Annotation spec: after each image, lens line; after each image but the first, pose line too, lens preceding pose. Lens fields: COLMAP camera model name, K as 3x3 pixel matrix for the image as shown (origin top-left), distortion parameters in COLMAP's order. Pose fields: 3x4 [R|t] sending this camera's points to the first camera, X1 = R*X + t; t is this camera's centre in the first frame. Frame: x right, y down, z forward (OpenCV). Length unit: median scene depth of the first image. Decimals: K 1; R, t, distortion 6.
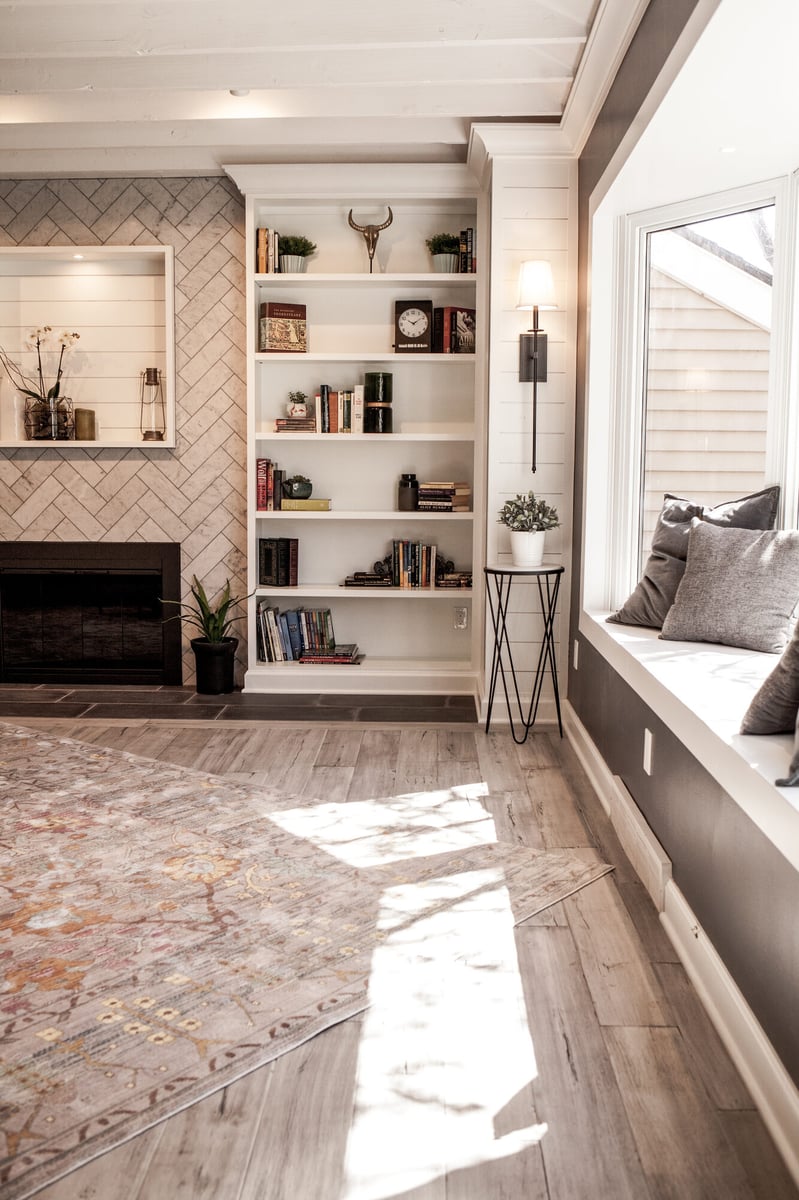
lens RADIAL K [[1163.9, 0, 398.4], [0, 1163.9, 596.1], [0, 0, 1]] dist [-0.042126, 0.000000]
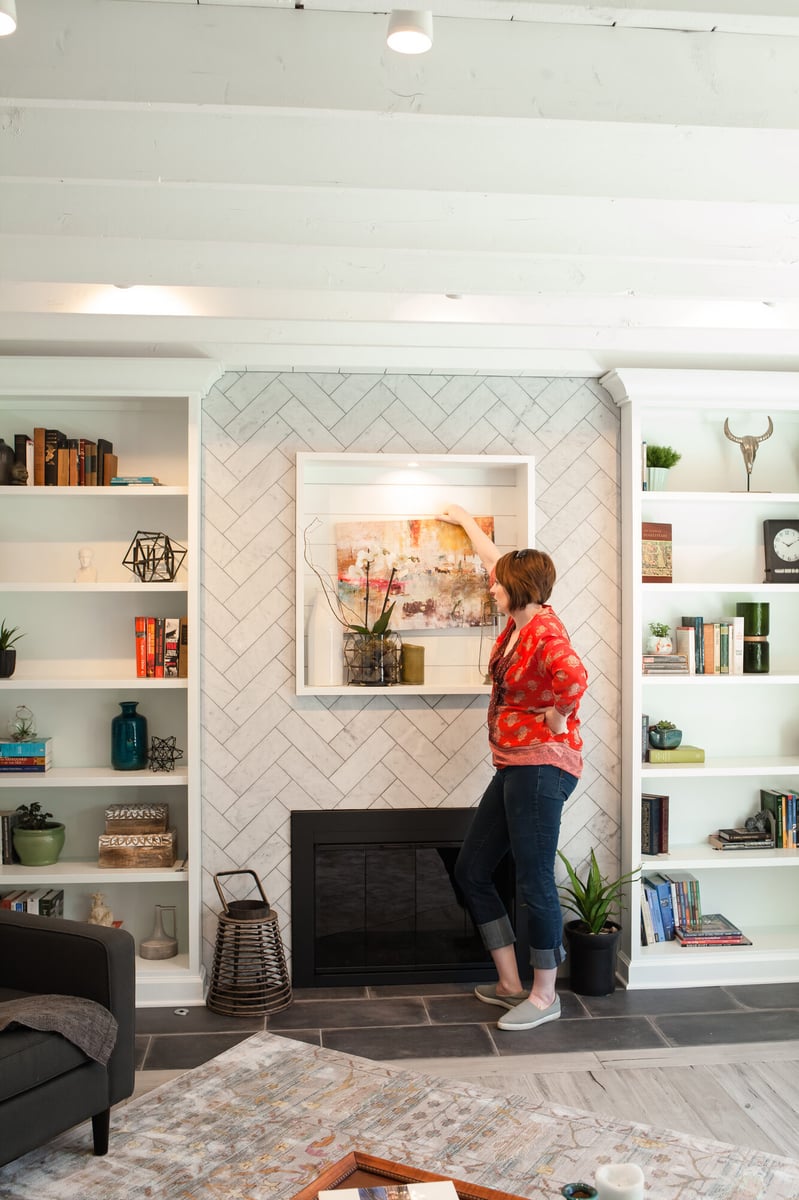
lens RADIAL K [[1163.9, 0, 405.3], [0, 1163.9, 600.9], [0, 0, 1]] dist [-0.042126, 0.000000]
pose [[0.989578, -0.004837, 0.143917, -0.404766], [0.019961, 0.994394, -0.103833, -0.108861], [-0.142608, 0.105623, 0.984127, 0.183995]]
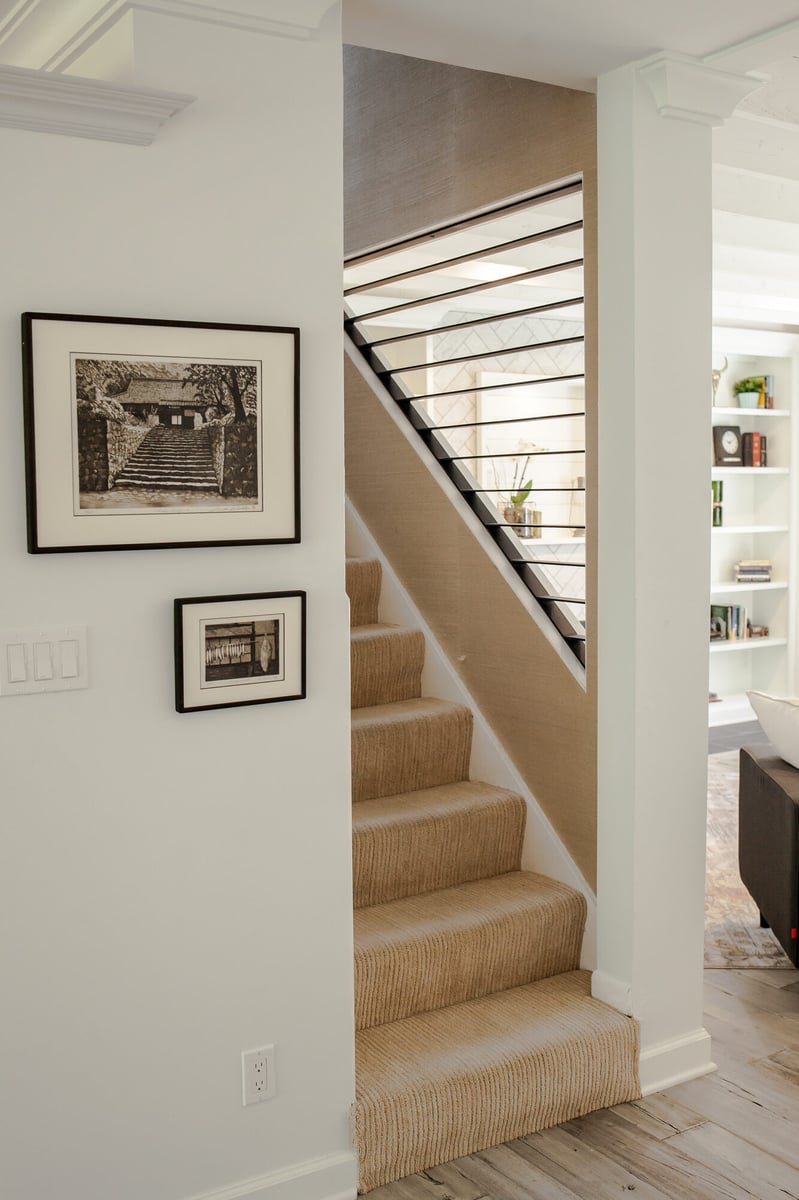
lens RADIAL K [[1248.0, 0, 398.6], [0, 1248.0, 608.4], [0, 0, 1]] dist [-0.056549, 0.000000]
pose [[0.828462, -0.063741, 0.556407, -1.121061], [0.075705, 0.997129, 0.001508, -0.076435], [-0.554906, 0.040873, 0.830909, 0.031031]]
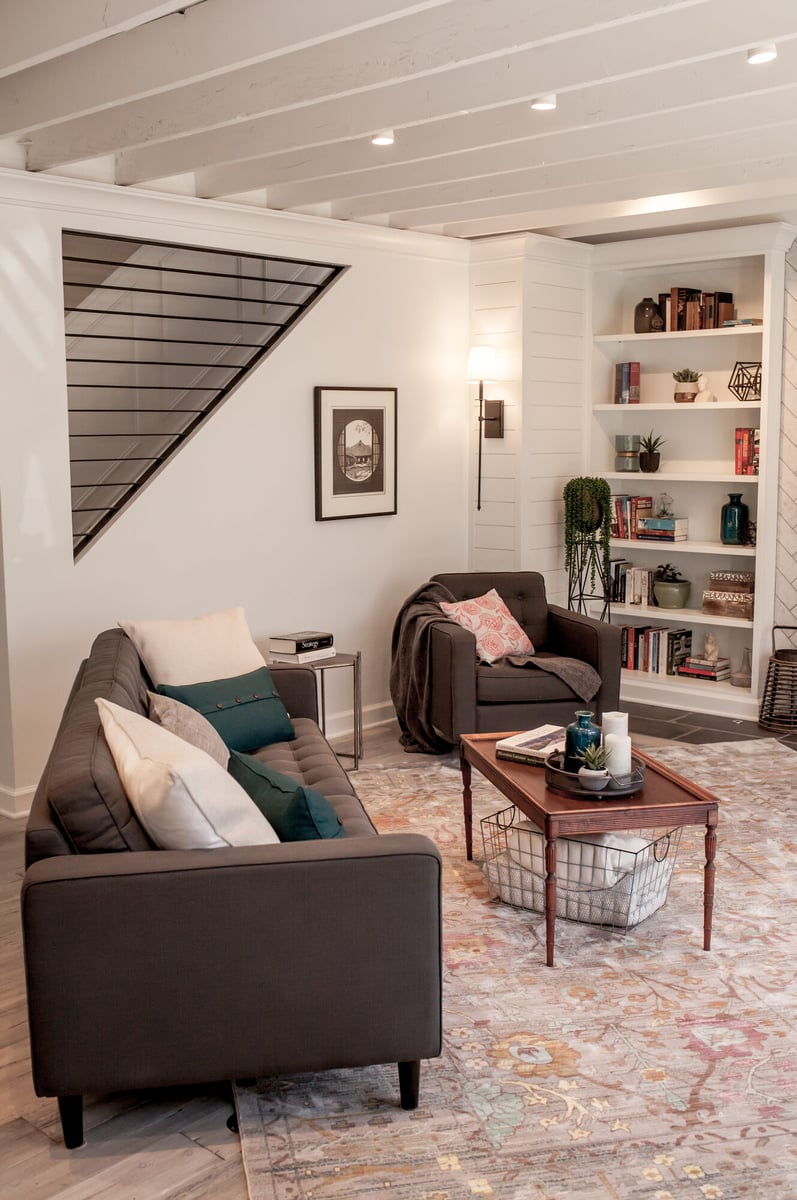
lens RADIAL K [[1248.0, 0, 391.9], [0, 1248.0, 618.1], [0, 0, 1]] dist [-0.056549, 0.000000]
pose [[0.763074, 0.084199, -0.640803, 0.031031], [-0.055971, 0.996362, 0.064268, -0.067294], [0.643883, -0.013175, 0.765011, -0.067936]]
